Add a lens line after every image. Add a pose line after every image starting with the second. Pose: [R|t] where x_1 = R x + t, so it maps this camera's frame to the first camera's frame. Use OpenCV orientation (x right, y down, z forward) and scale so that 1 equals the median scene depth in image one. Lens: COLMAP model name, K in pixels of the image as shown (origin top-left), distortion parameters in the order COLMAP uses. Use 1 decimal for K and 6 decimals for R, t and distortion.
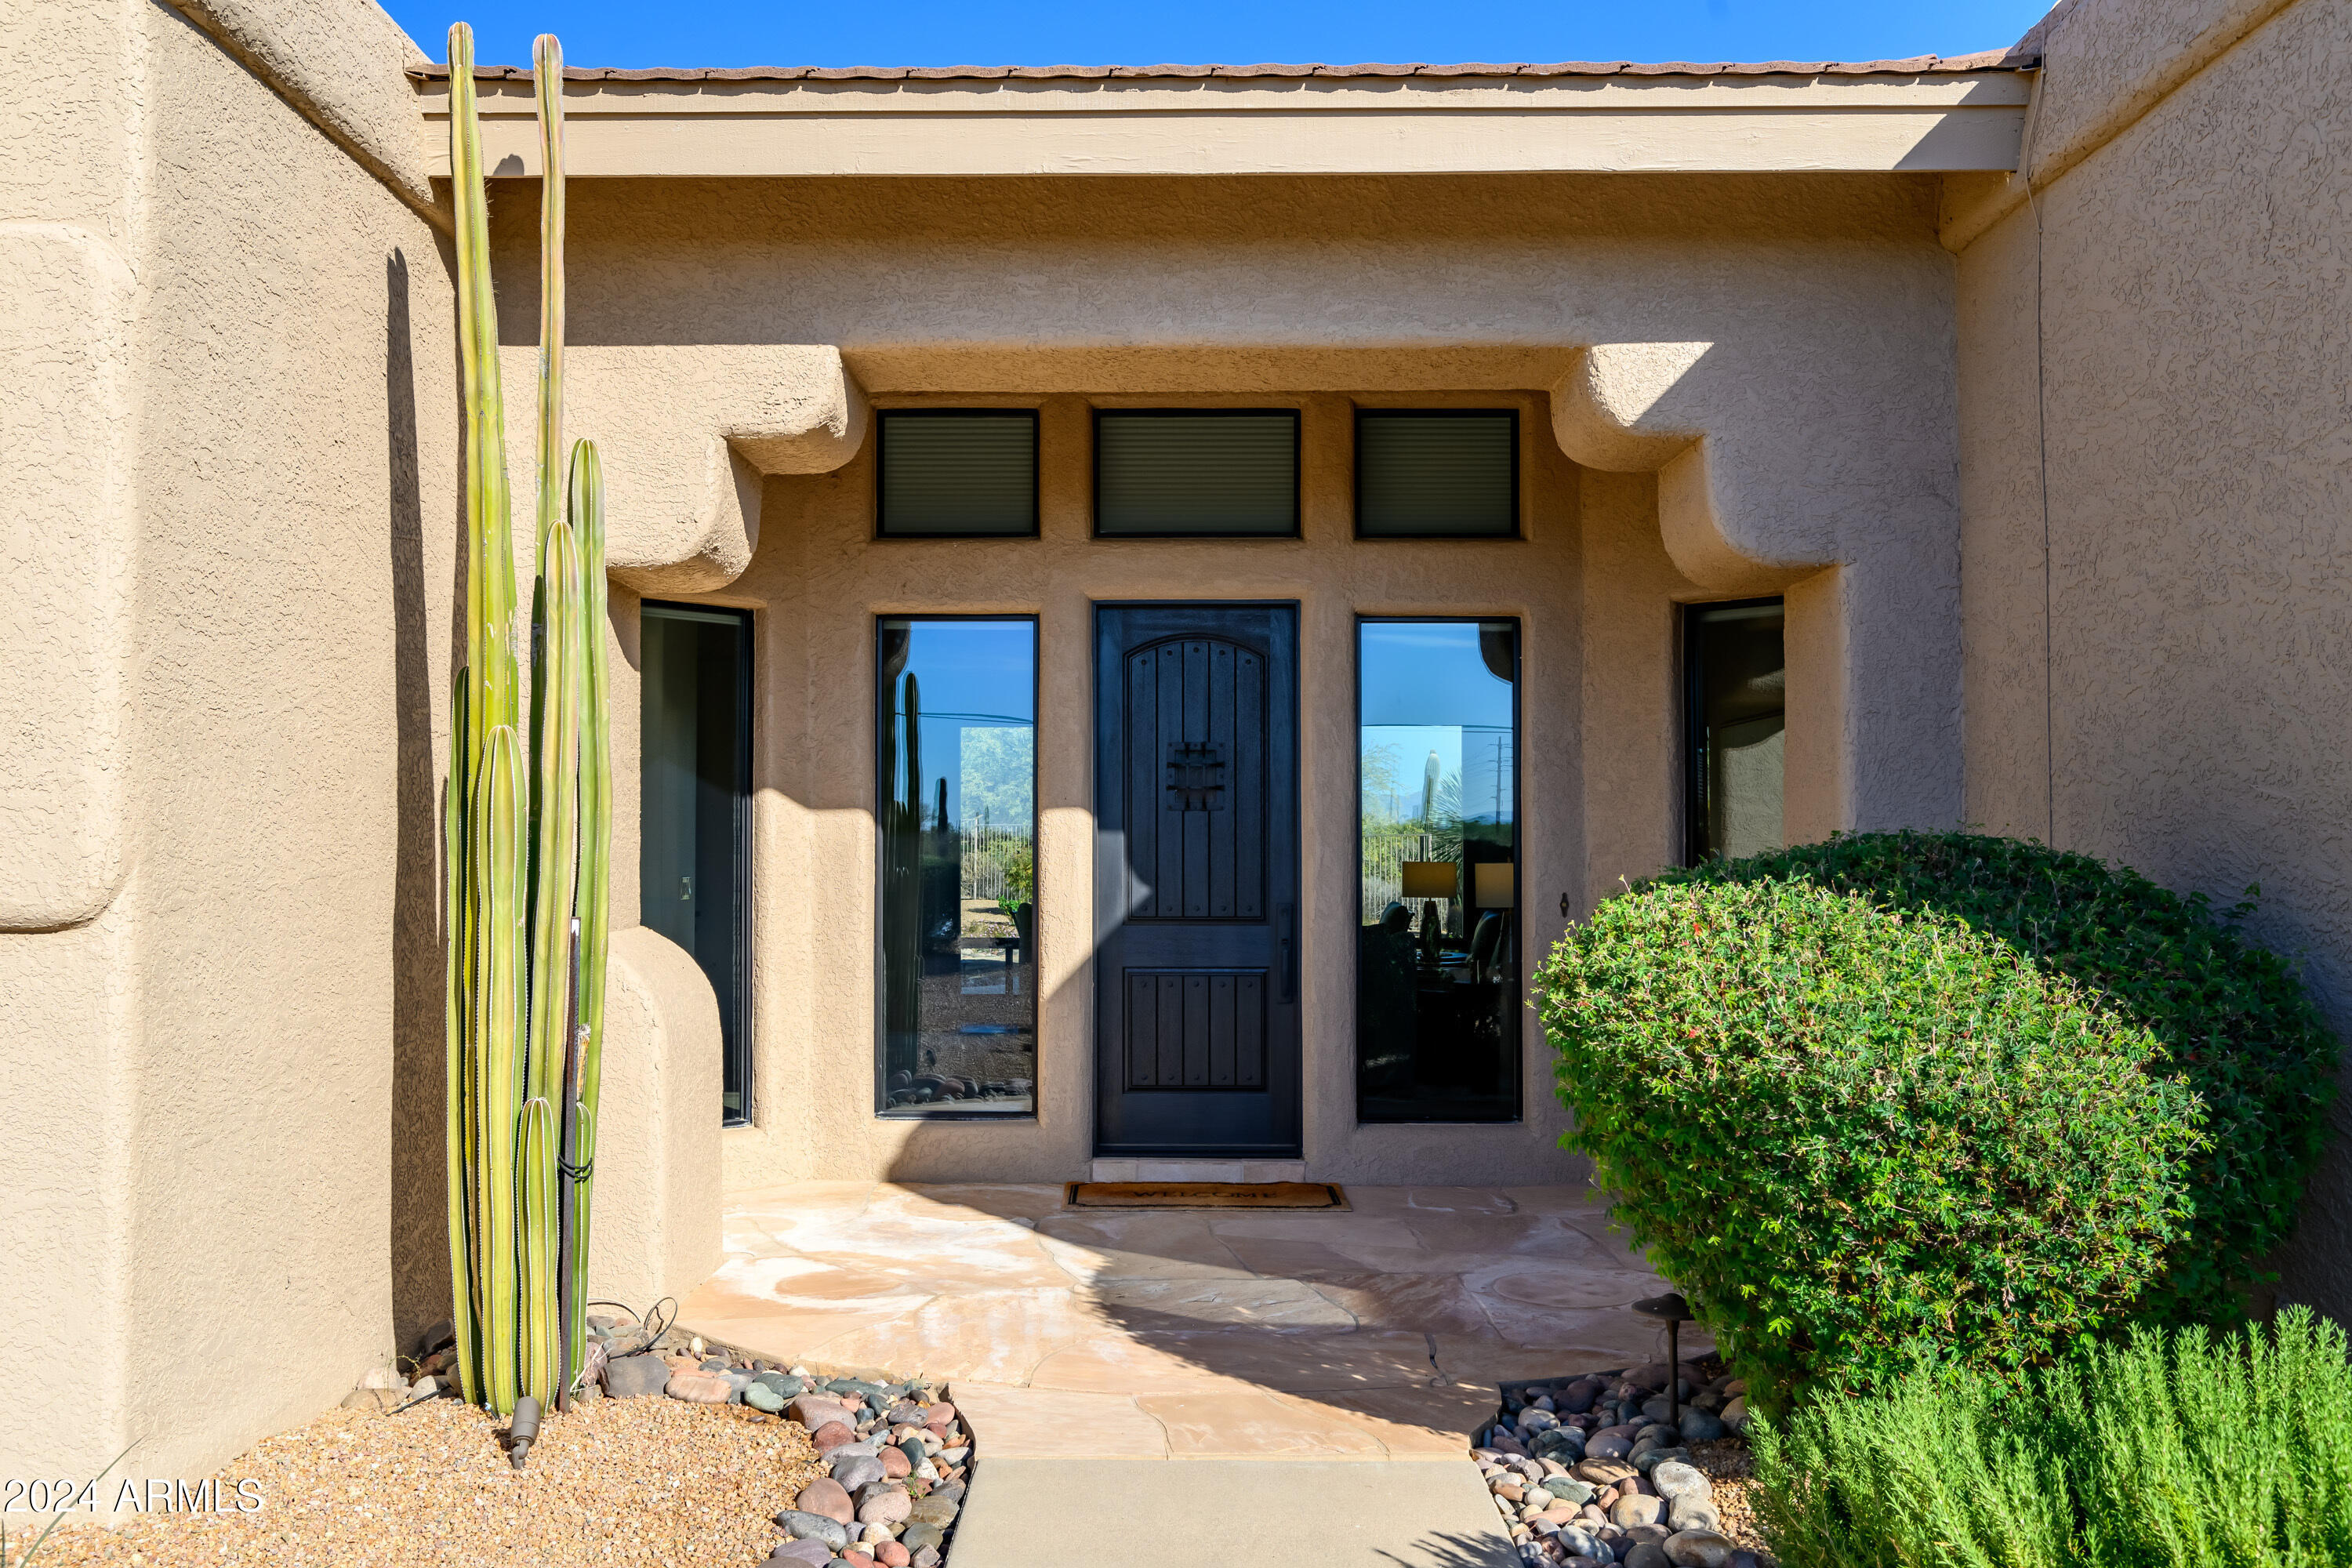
lens RADIAL K [[2013.4, 0, 1178.1], [0, 2013.4, 742.7], [0, 0, 1]] dist [-0.014698, -0.007869]
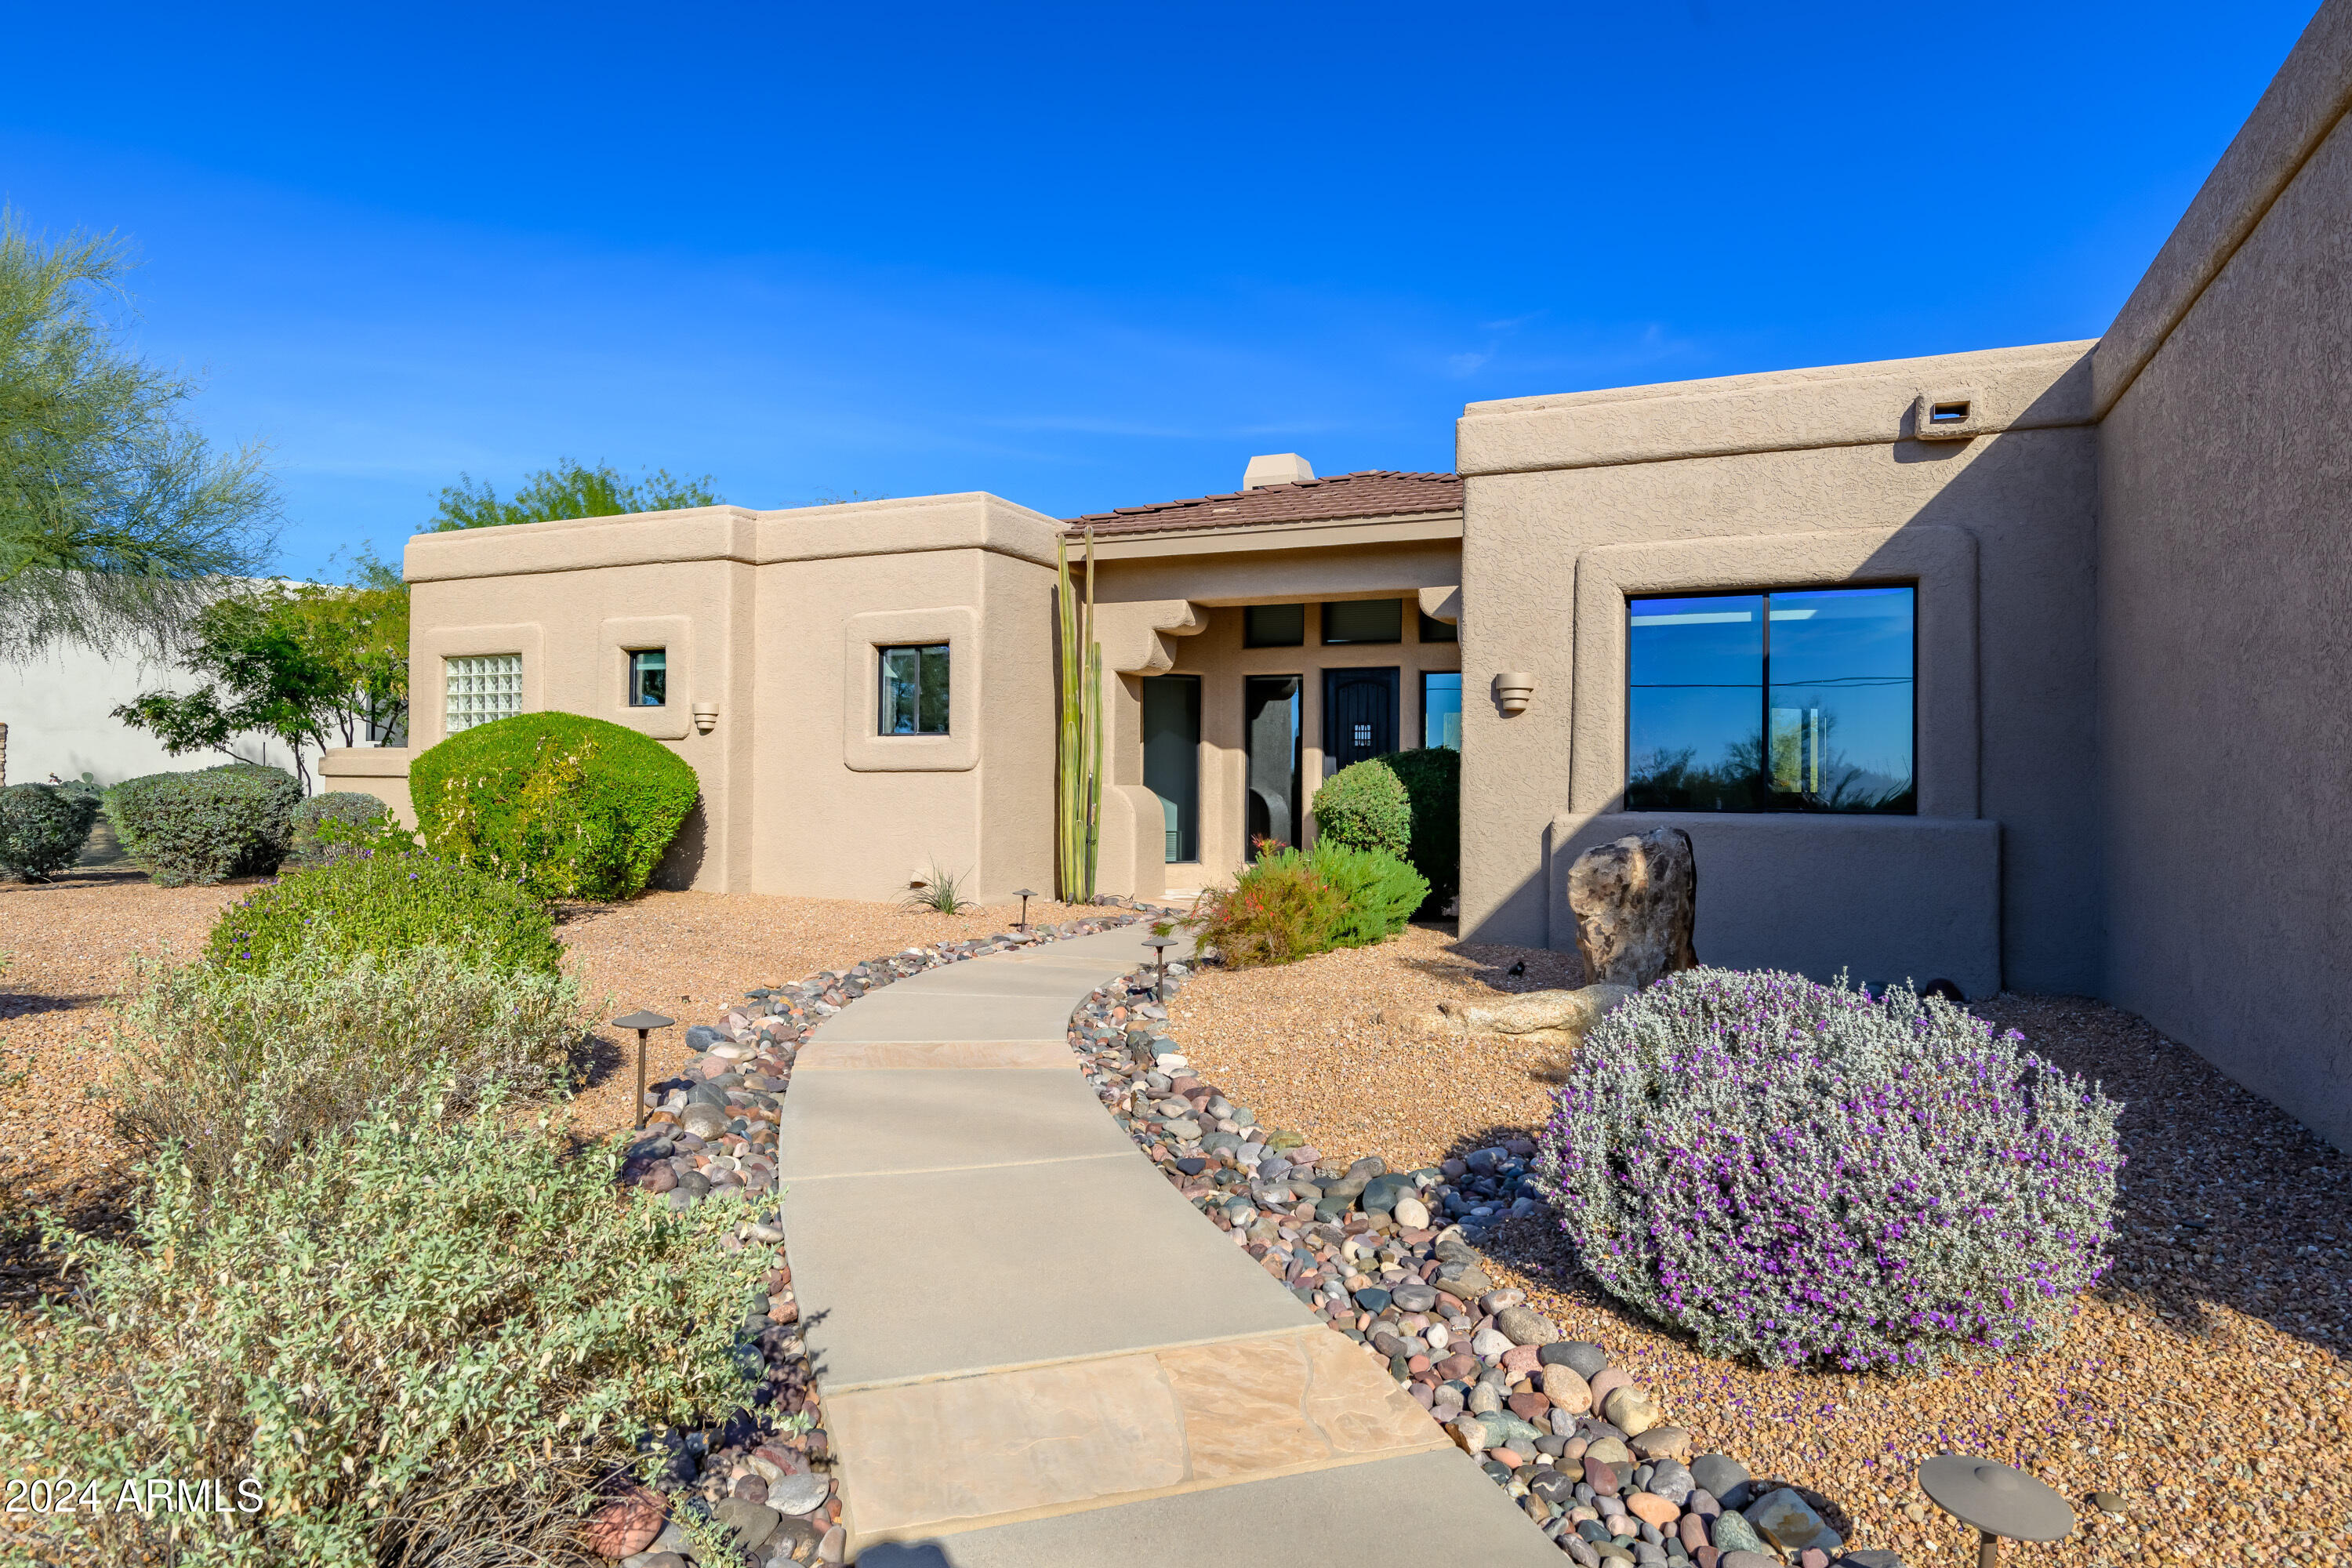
lens RADIAL K [[1420.8, 0, 1176.0], [0, 1420.8, 784.0], [0, 0, 1]] dist [-0.001736, -0.000613]
pose [[0.926773, 0.006988, -0.375557, 0.642603], [0.010191, 0.998991, 0.043735, -0.004474], [0.375484, -0.044360, 0.925767, -1.057942]]
